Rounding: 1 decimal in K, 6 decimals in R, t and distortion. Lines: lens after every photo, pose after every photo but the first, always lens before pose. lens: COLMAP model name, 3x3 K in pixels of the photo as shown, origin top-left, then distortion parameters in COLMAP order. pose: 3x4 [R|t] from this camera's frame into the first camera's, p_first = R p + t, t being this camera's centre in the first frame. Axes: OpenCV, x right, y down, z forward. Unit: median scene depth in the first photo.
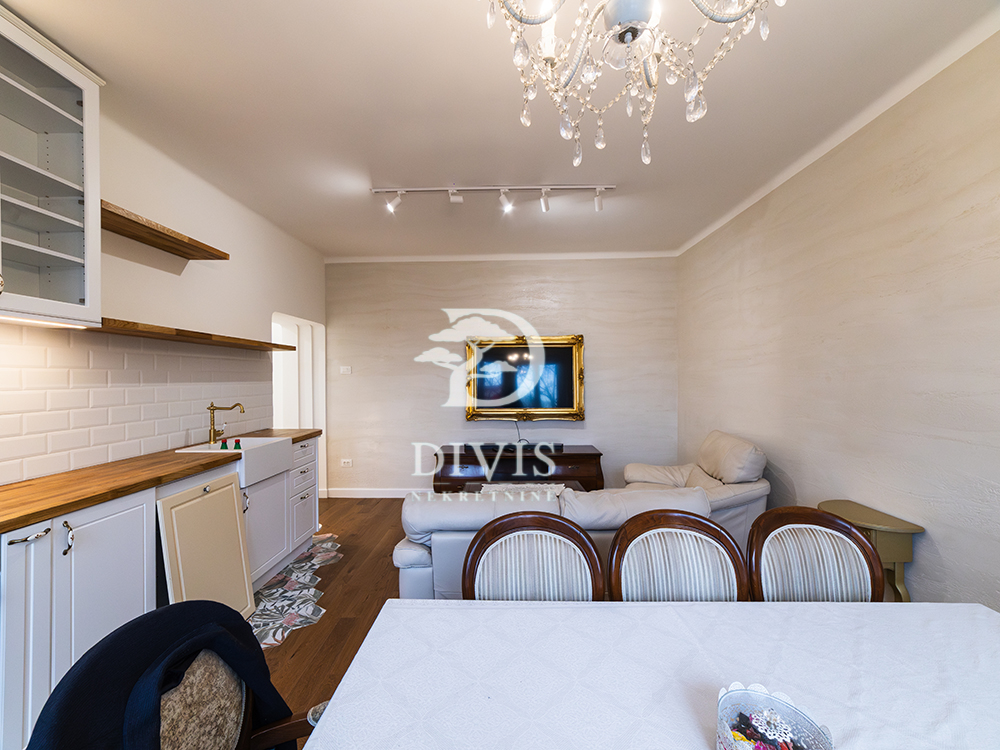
lens RADIAL K [[385.4, 0, 500.7], [0, 385.4, 375.5], [0, 0, 1]] dist [-0.025773, 0.008870]
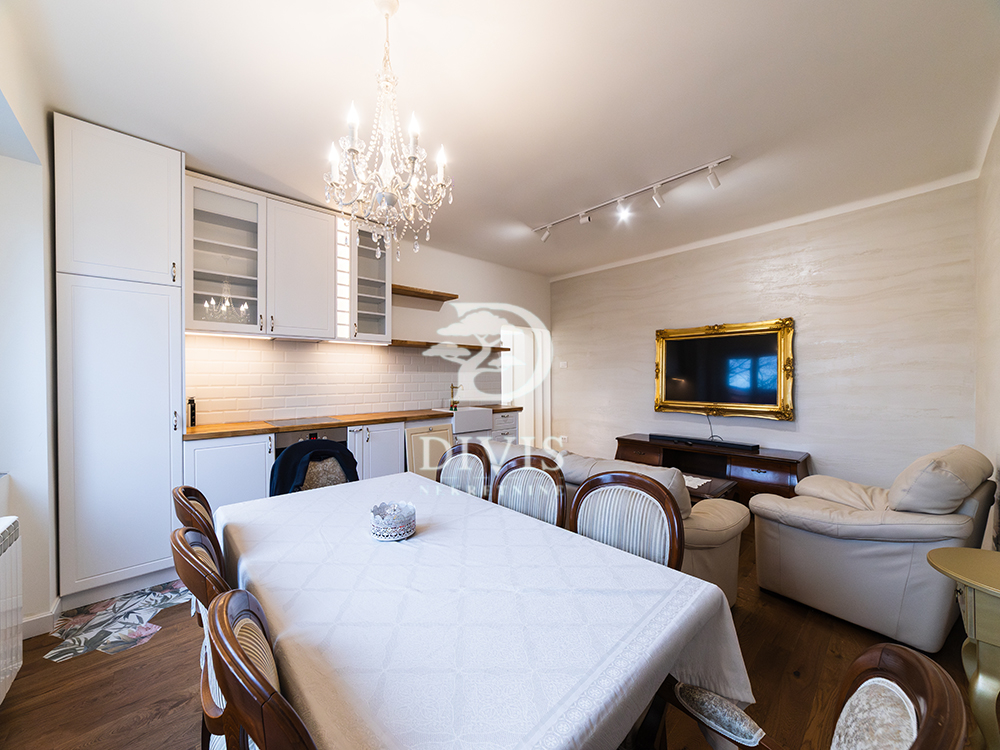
lens RADIAL K [[385.4, 0, 500.7], [0, 385.4, 375.5], [0, 0, 1]] dist [-0.025773, 0.008870]
pose [[0.691347, 0.003269, -0.722516, 0.487152], [0.001098, 0.999984, 0.005575, 0.018615], [0.722522, -0.004648, 0.691332, -0.024827]]
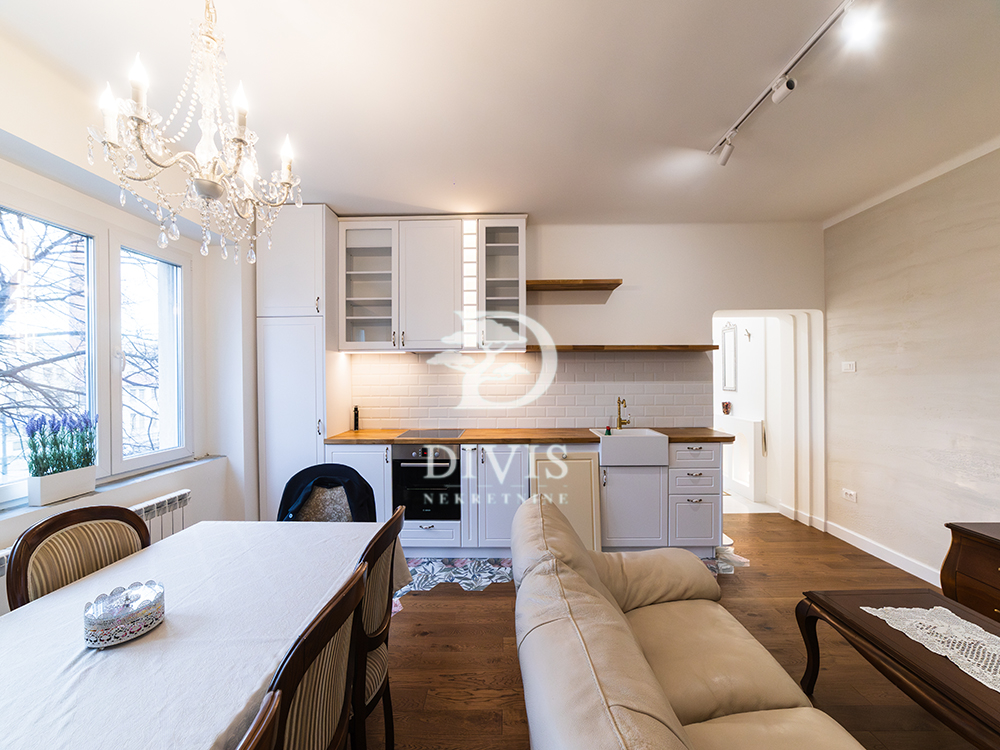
lens RADIAL K [[385.4, 0, 500.7], [0, 385.4, 375.5], [0, 0, 1]] dist [-0.025773, 0.008870]
pose [[-0.000259, 0.006946, -0.999976, 0.417803], [0.011152, 0.999914, 0.006943, -0.012968], [0.999938, -0.011149, -0.000337, 0.461941]]
